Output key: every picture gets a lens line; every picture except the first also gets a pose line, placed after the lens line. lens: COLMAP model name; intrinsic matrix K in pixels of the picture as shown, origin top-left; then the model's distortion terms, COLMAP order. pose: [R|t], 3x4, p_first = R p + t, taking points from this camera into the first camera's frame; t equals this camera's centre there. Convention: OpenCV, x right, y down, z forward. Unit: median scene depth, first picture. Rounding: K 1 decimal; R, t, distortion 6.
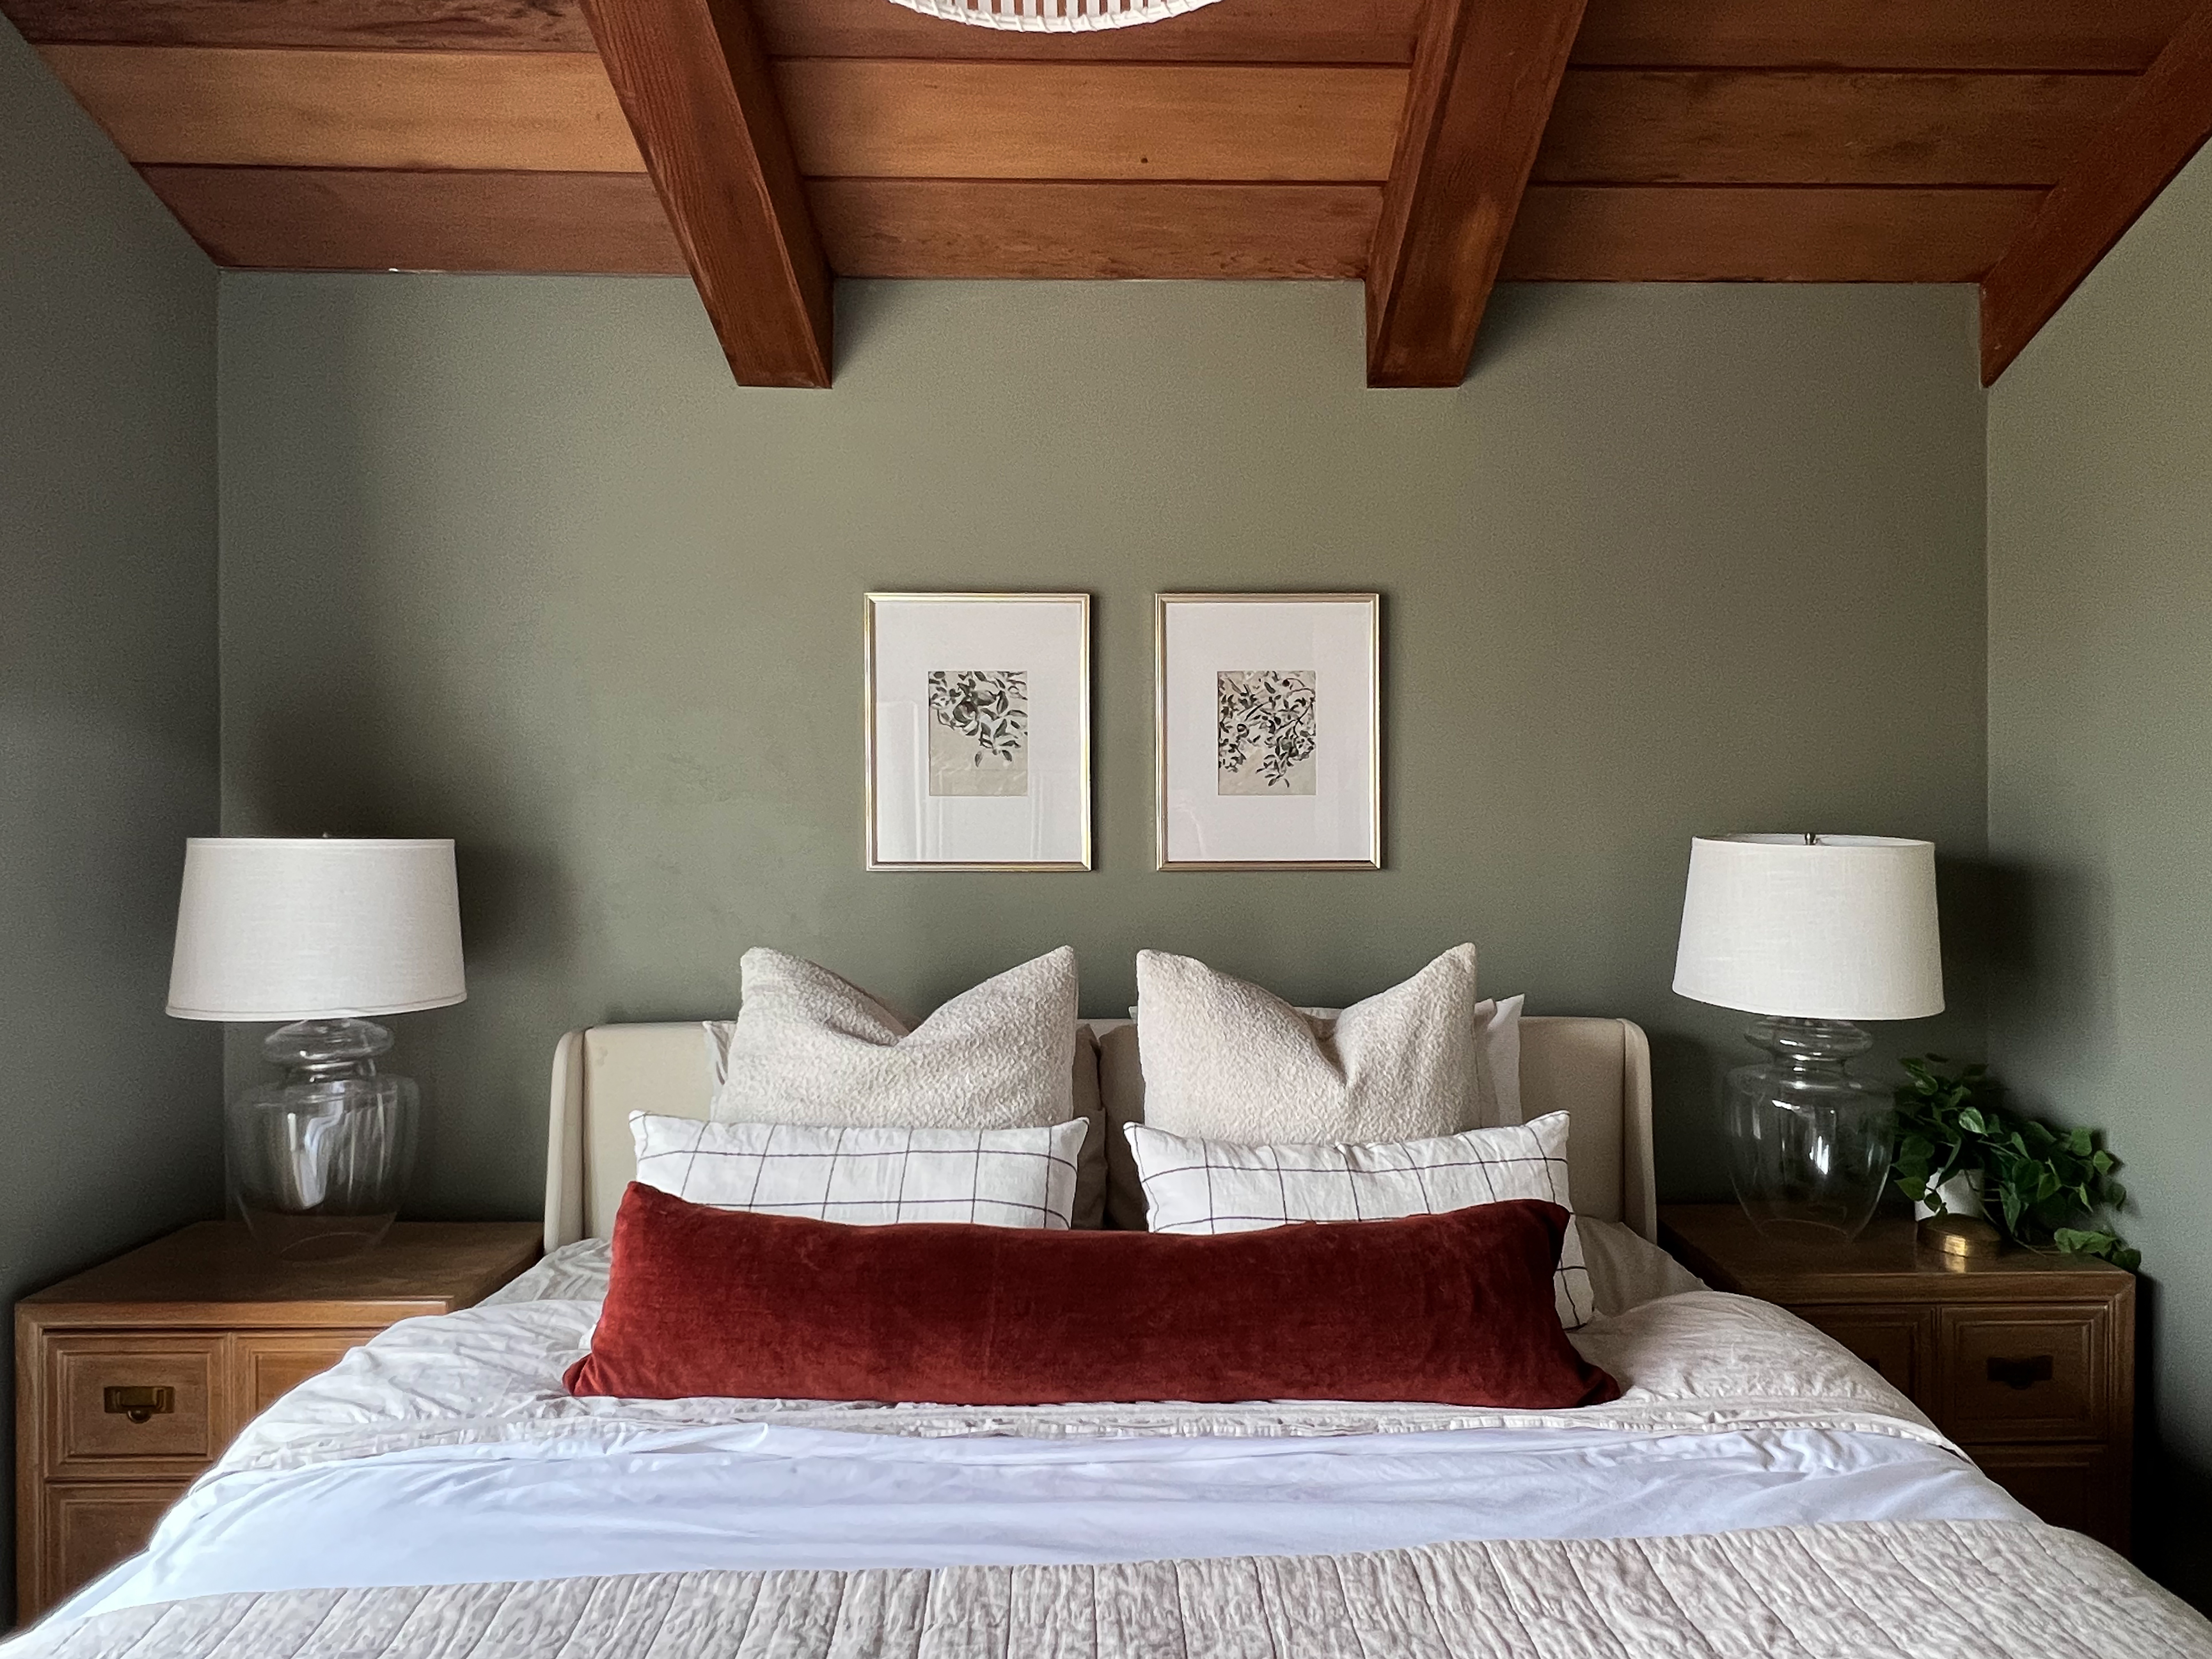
lens RADIAL K [[1305.8, 0, 1106.2], [0, 1305.8, 822.8], [0, 0, 1]] dist [-0.005199, 0.007736]
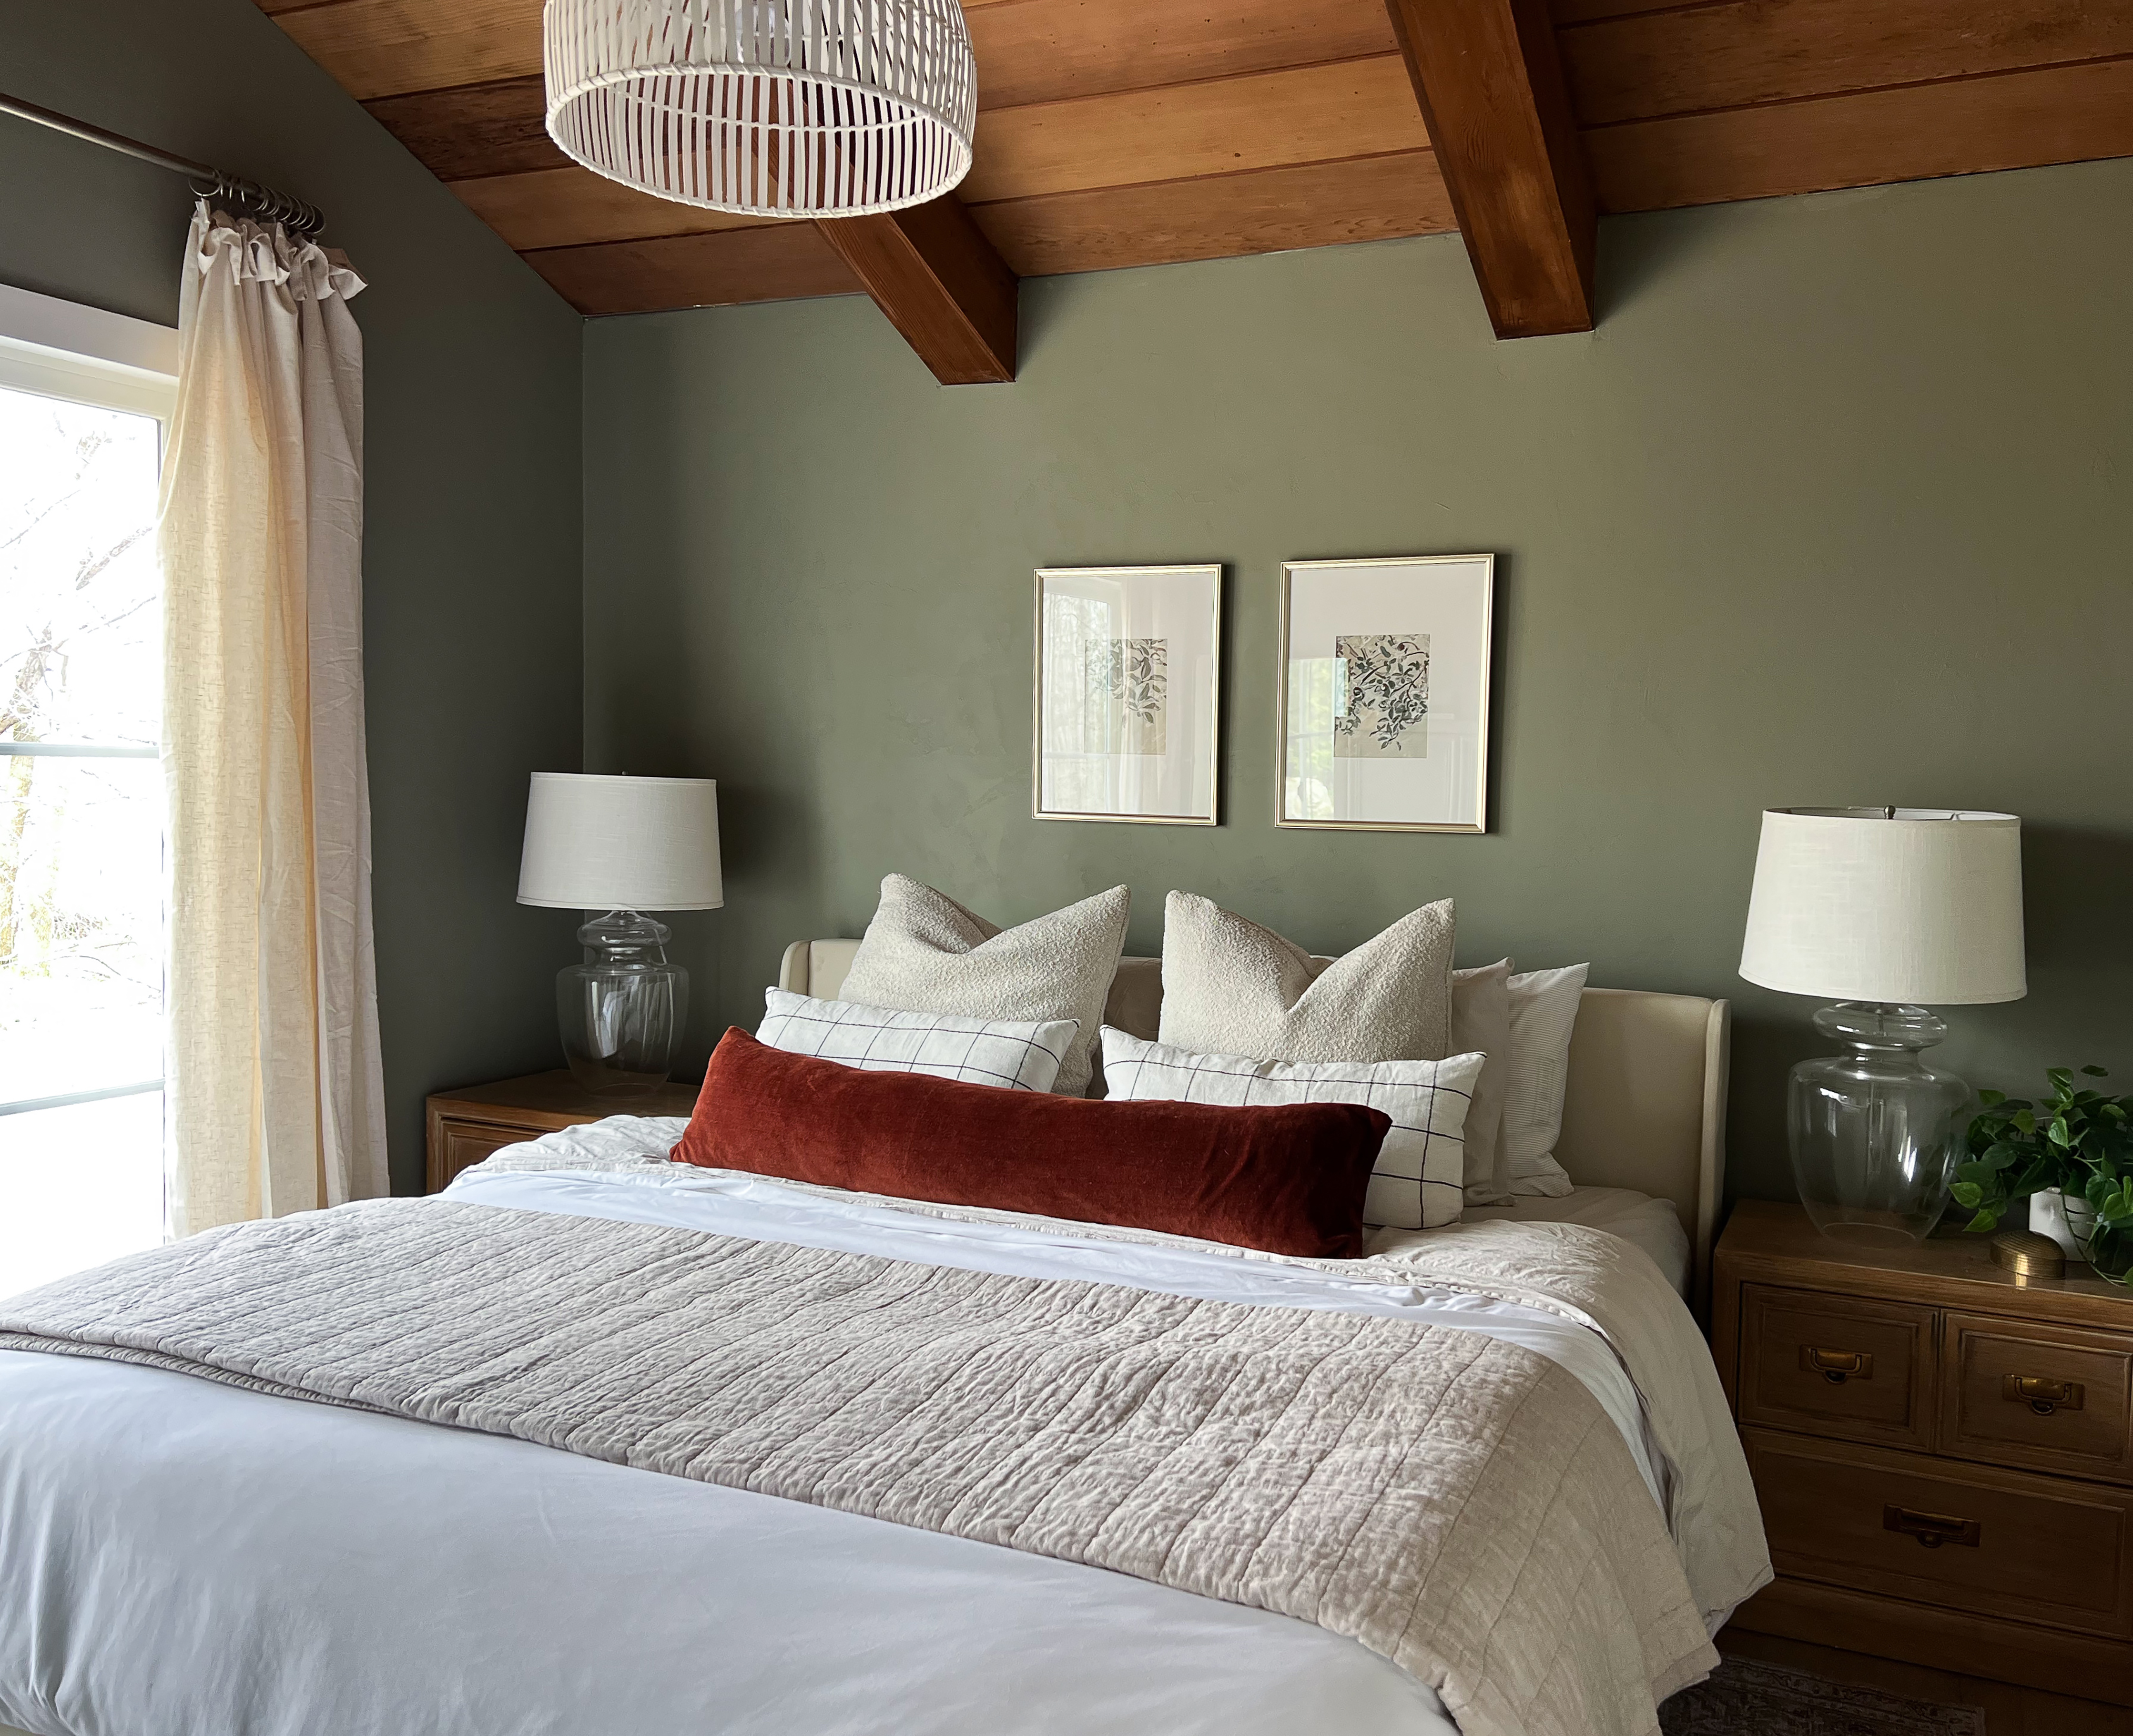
lens RADIAL K [[1630.6, 0, 1068.0], [0, 1630.6, 880.0], [0, 0, 1]] dist [0.070713, -0.035796]
pose [[0.908554, 0.050107, -0.414753, 0.490486], [-0.028712, 0.997923, 0.057663, 0.008524], [0.416781, -0.040481, 0.908105, -0.302921]]
